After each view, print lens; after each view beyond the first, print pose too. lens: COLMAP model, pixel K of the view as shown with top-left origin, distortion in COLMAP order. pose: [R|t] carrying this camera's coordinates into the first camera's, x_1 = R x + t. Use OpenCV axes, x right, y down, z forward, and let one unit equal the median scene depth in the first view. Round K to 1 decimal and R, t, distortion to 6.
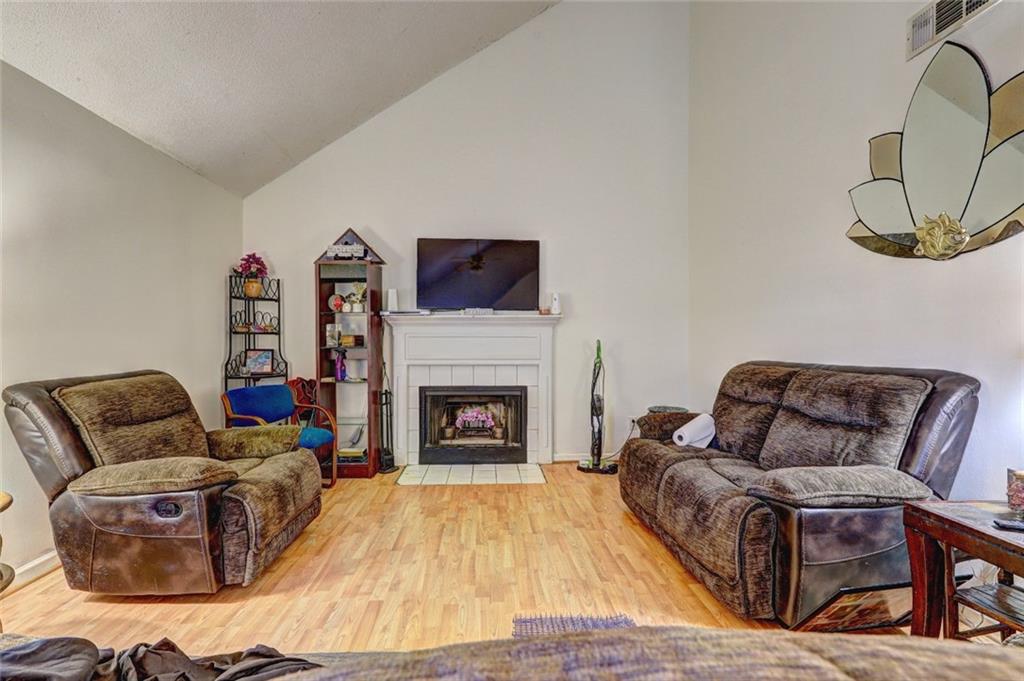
lens RADIAL K [[466.3, 0, 512.0], [0, 466.3, 340.5], [0, 0, 1]] dist [0.000848, 0.000665]
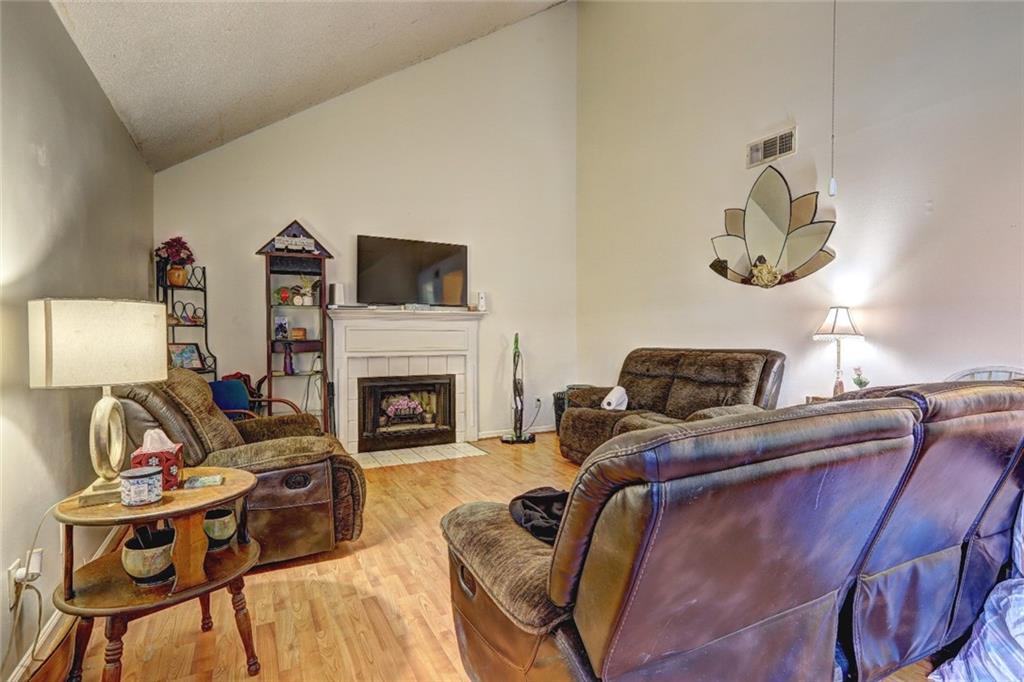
lens RADIAL K [[493.8, 0, 512.0], [0, 493.8, 341.0], [0, 0, 1]] dist [-0.001305, 0.000052]
pose [[0.906399, -0.005459, 0.422388, -0.375222], [0.000402, 0.999927, 0.012061, 0.003445], [-0.422423, -0.010763, 0.906335, -0.147697]]
